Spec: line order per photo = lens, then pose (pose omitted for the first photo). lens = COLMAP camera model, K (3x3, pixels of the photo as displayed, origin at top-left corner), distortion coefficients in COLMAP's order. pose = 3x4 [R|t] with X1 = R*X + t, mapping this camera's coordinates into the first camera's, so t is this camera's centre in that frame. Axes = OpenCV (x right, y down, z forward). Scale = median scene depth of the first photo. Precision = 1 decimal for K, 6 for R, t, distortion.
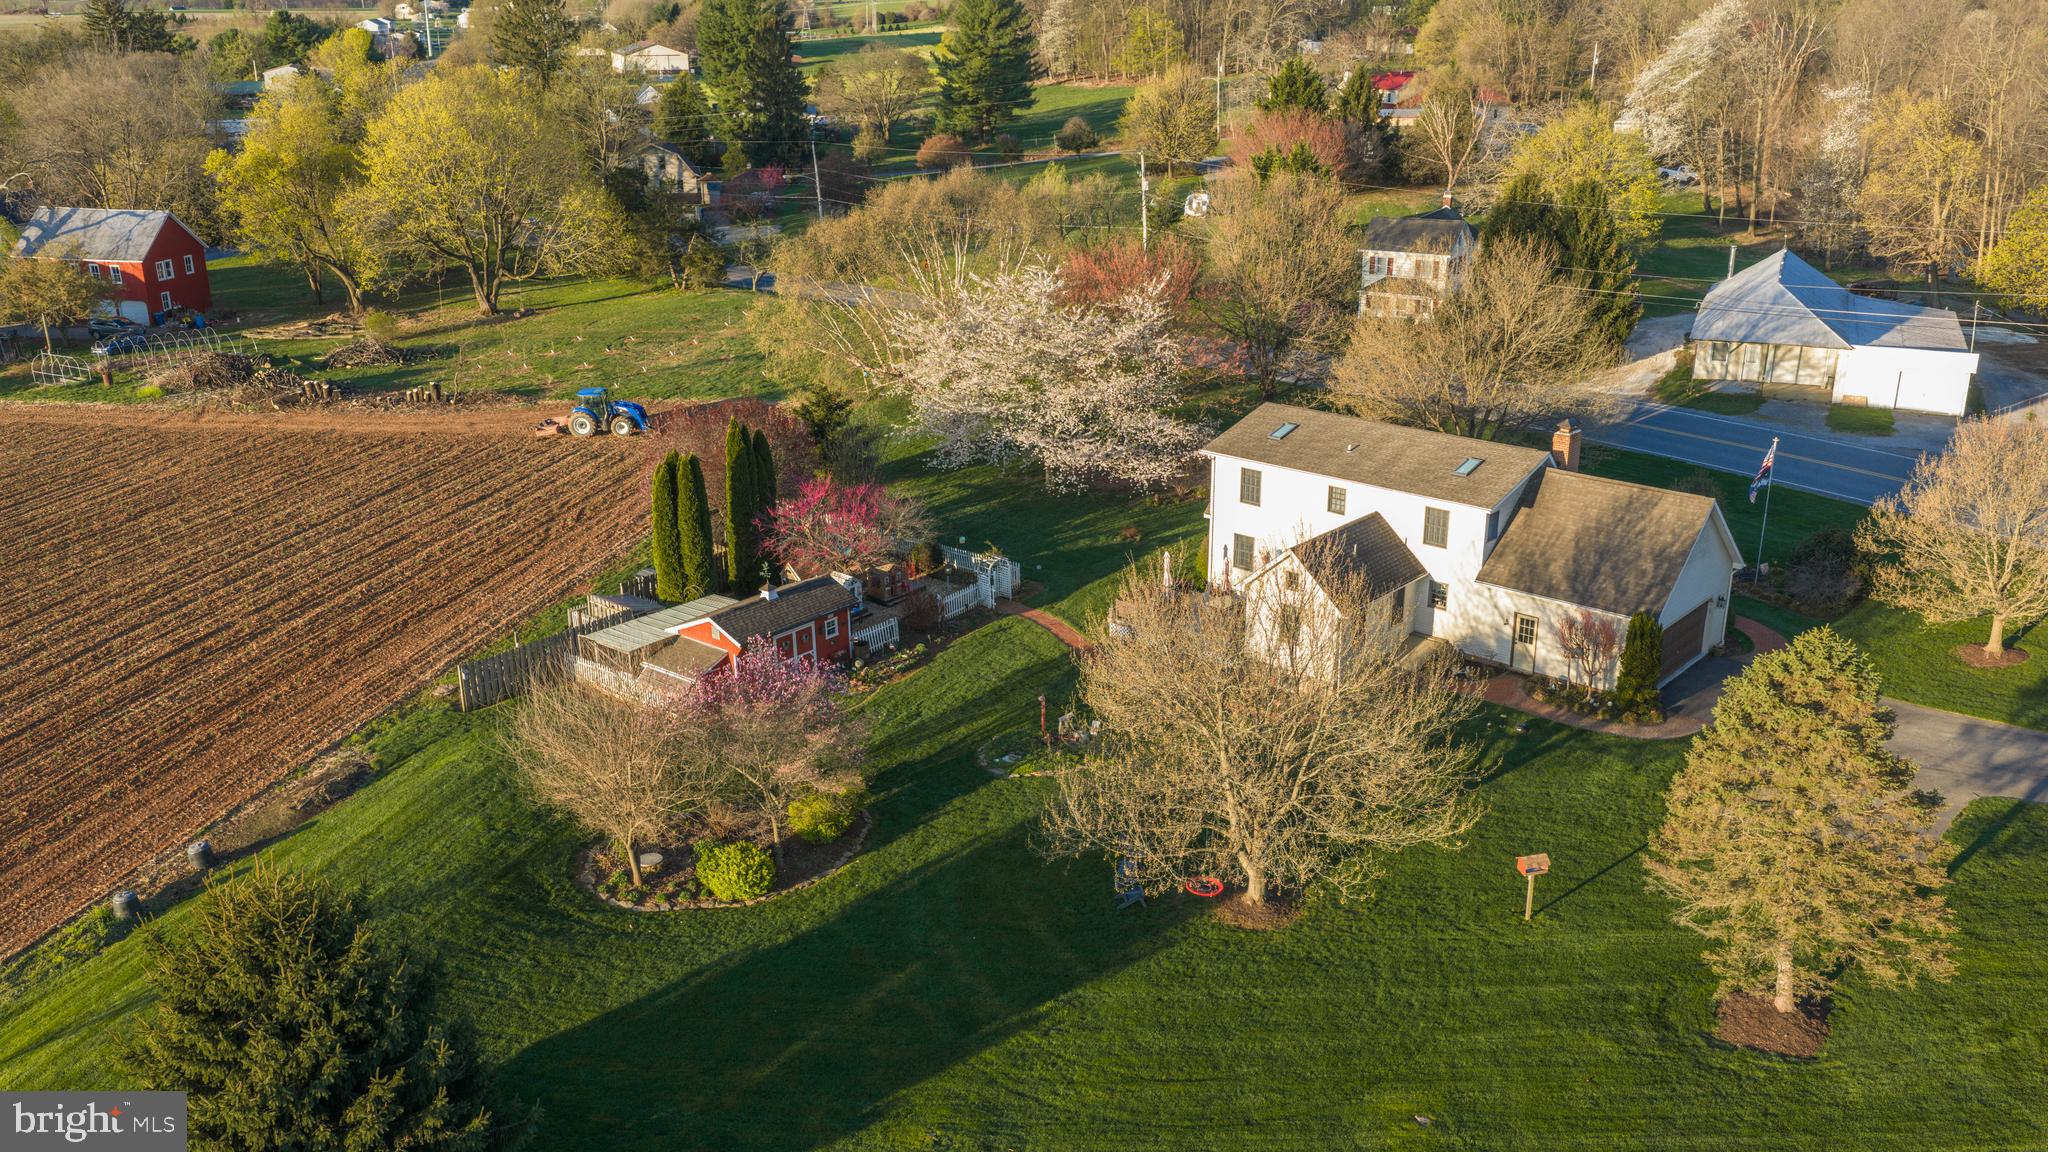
lens RADIAL K [[1670.5, 0, 1024.0], [0, 1670.5, 576.0], [0, 0, 1]] dist [0.041657, -0.096679]
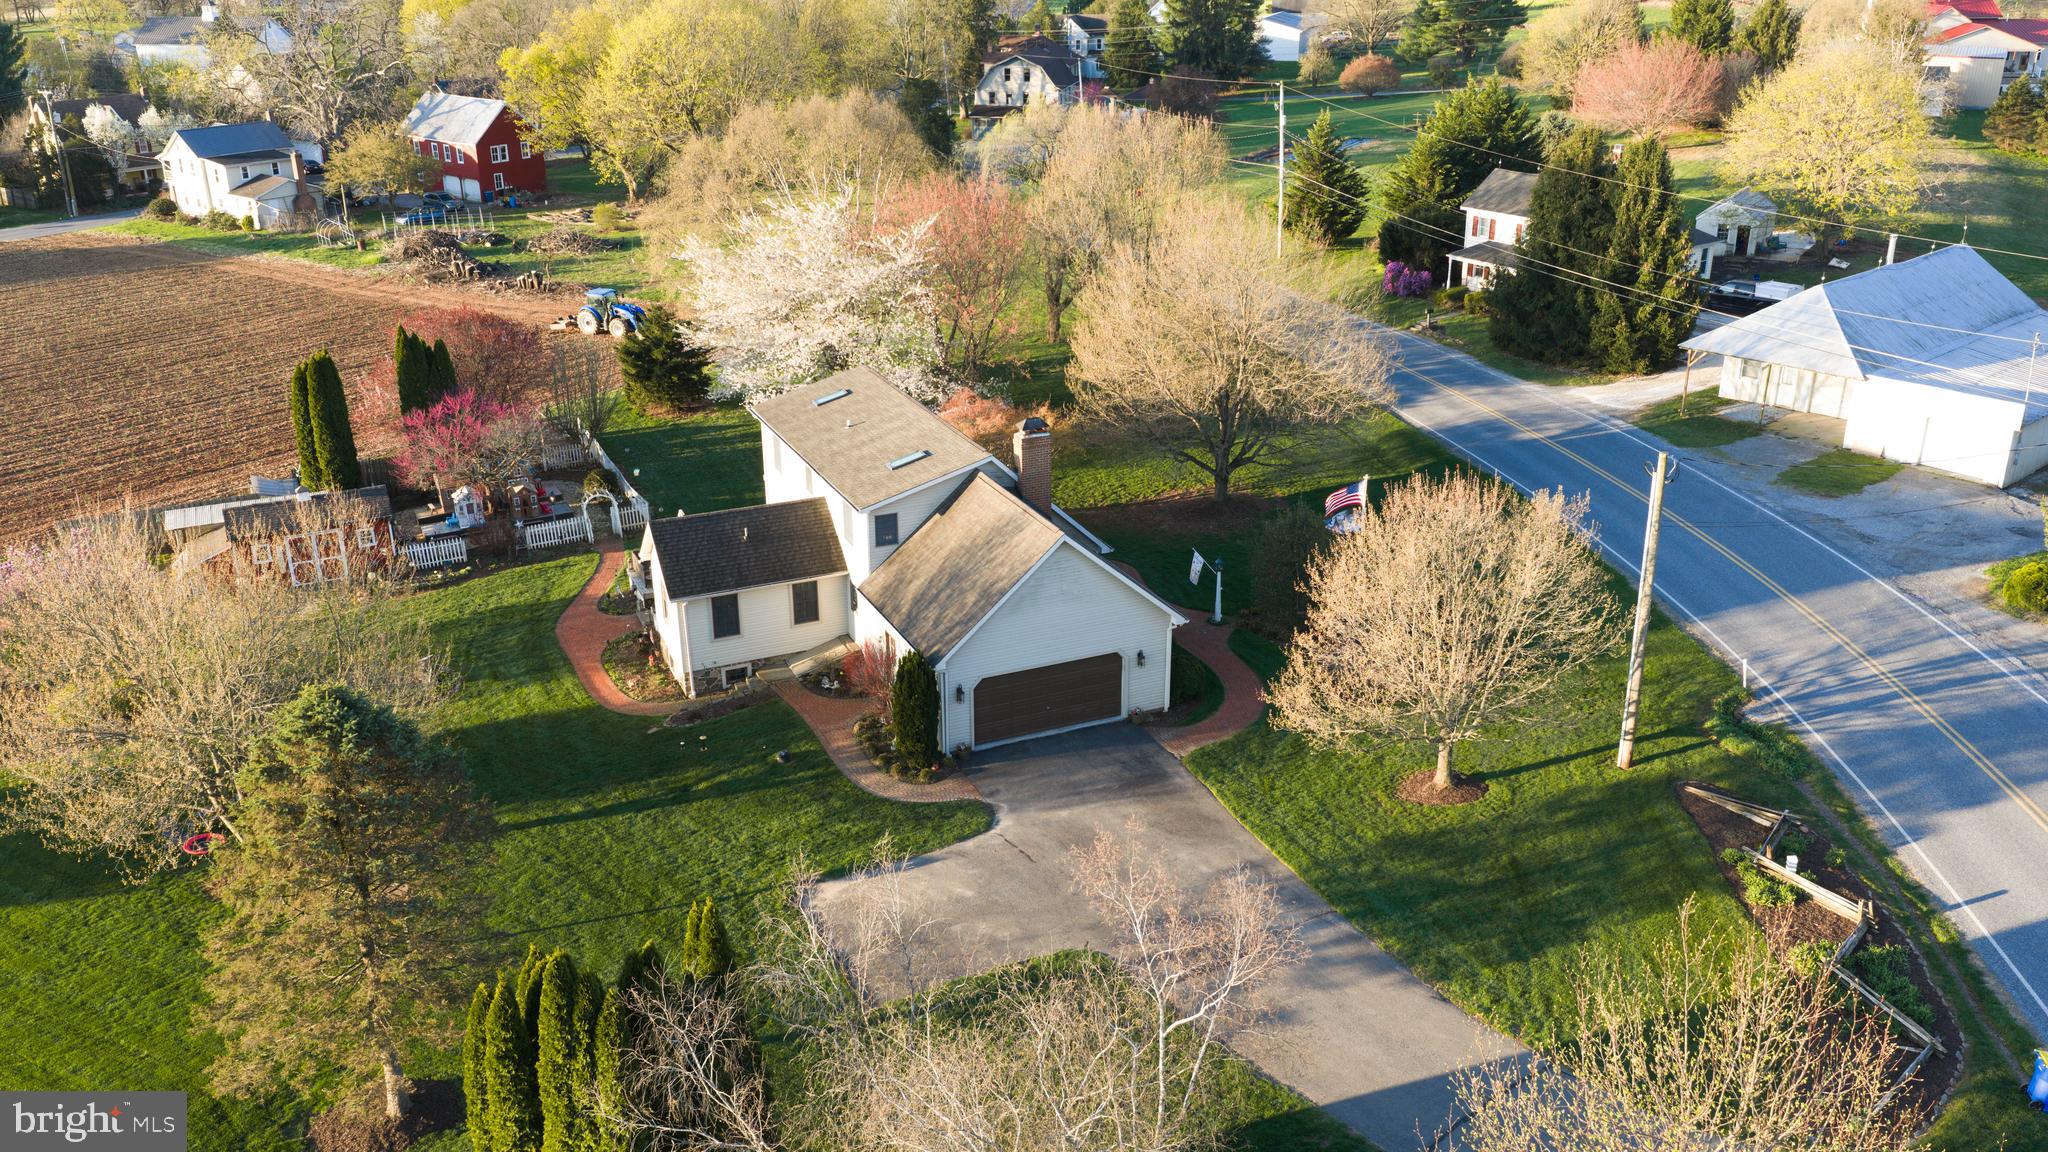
lens RADIAL K [[1670.5, 0, 1024.0], [0, 1670.5, 576.0], [0, 0, 1]] dist [0.041657, -0.096679]
pose [[0.909027, 0.153616, -0.387391, 0.422088], [-0.133870, 0.987953, 0.077632, -0.051037], [0.394650, -0.018710, 0.918641, 0.129941]]
